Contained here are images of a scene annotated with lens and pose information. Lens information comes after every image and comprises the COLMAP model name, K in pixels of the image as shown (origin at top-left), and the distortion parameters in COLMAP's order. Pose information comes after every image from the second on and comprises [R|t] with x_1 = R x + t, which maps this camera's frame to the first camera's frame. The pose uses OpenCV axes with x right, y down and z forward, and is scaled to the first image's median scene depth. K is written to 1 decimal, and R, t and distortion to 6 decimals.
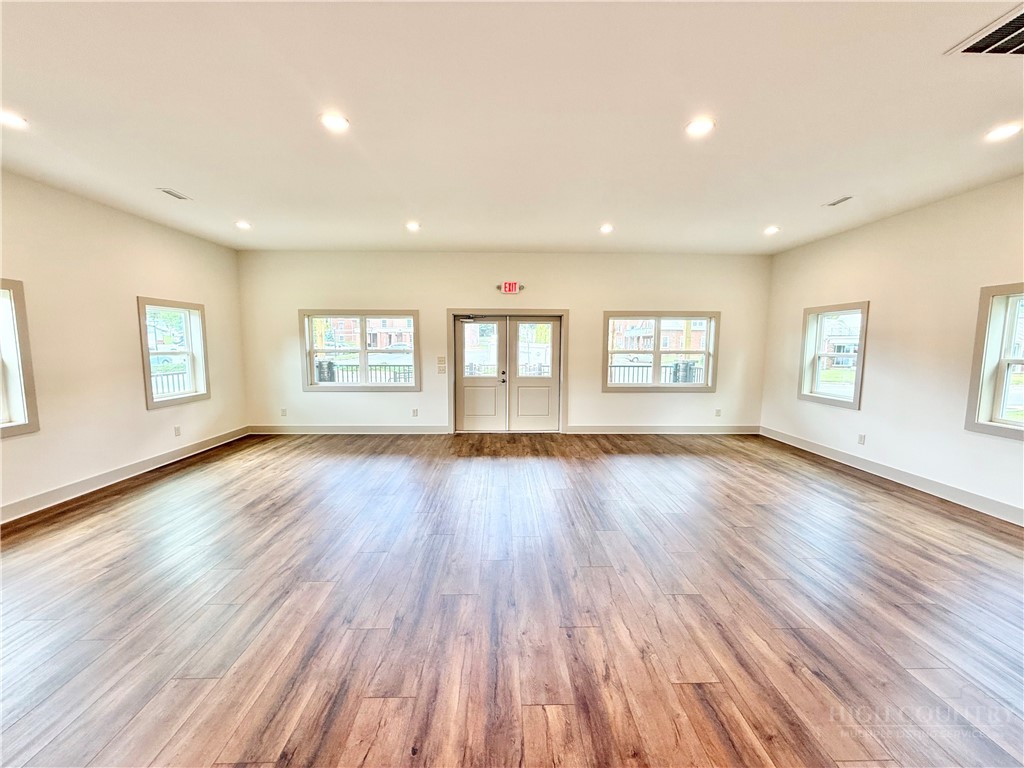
lens RADIAL K [[408.0, 0, 509.7], [0, 408.0, 385.1], [0, 0, 1]] dist [0.001914, -0.000092]
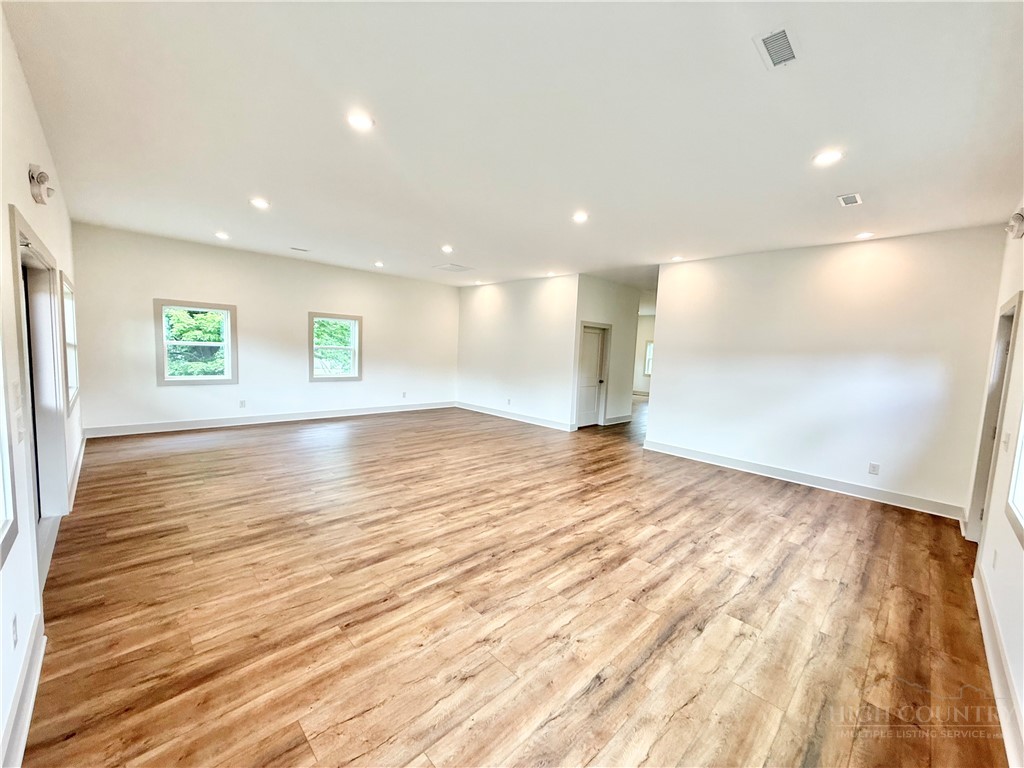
lens RADIAL K [[408.0, 0, 509.7], [0, 408.0, 385.1], [0, 0, 1]] dist [0.001914, -0.000092]
pose [[-0.683265, -0.102996, 0.722869, -1.118482], [0.026379, 0.985873, 0.165403, -0.199959], [-0.729693, 0.132082, -0.670896, 1.803825]]
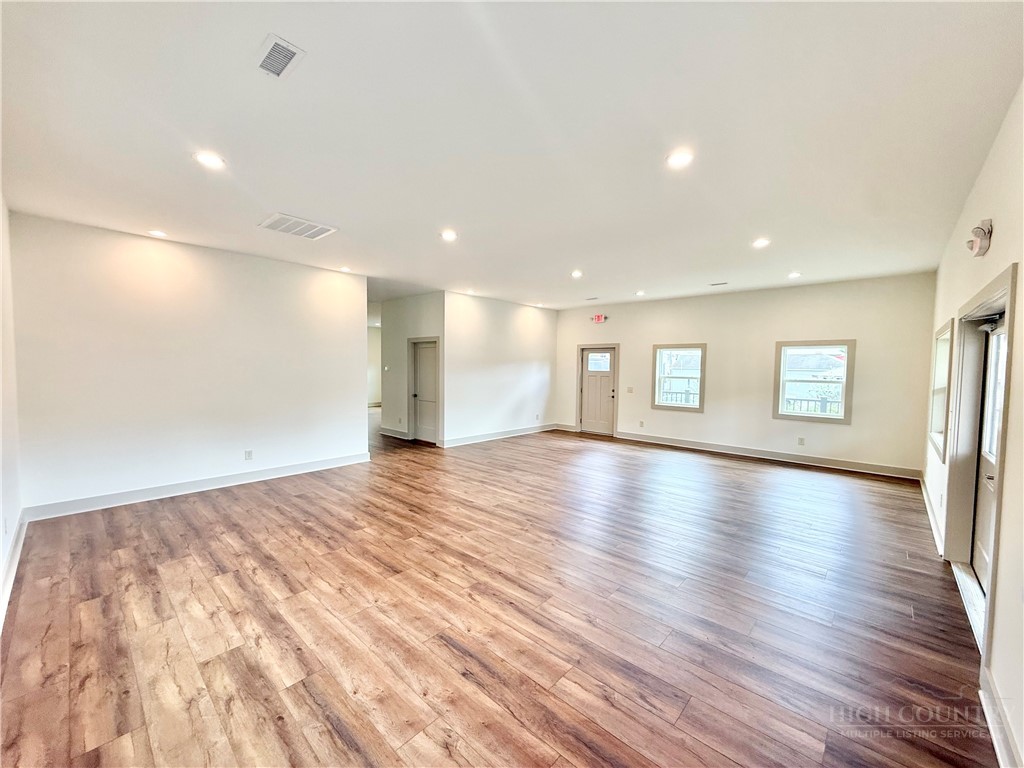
lens RADIAL K [[408.0, 0, 509.7], [0, 408.0, 385.1], [0, 0, 1]] dist [0.001914, -0.000092]
pose [[-0.696675, 0.022254, -0.717042, 1.127540], [-0.088711, 0.989175, 0.116892, -0.198875], [0.711881, 0.145045, -0.687159, 1.815827]]
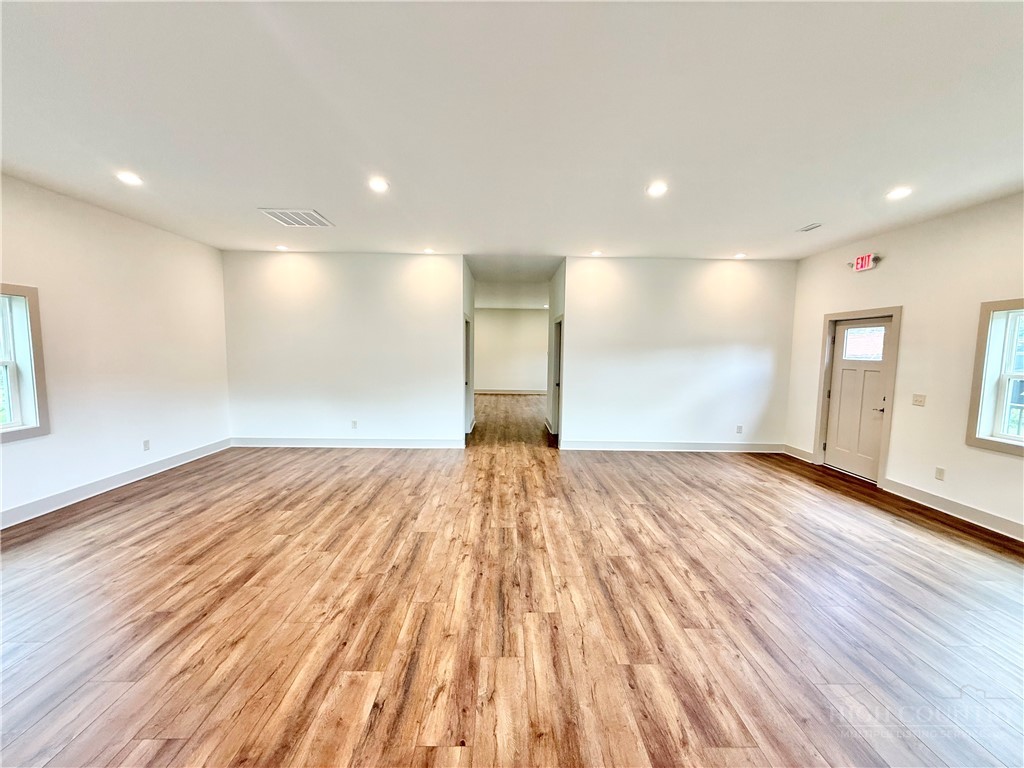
lens RADIAL K [[408.0, 0, 509.7], [0, 408.0, 385.1], [0, 0, 1]] dist [0.001914, -0.000092]
pose [[-0.999788, -0.018397, 0.009264, 0.019928], [-0.016304, 0.981677, 0.189856, -0.199653], [-0.012587, 0.189665, -0.981768, 1.836771]]
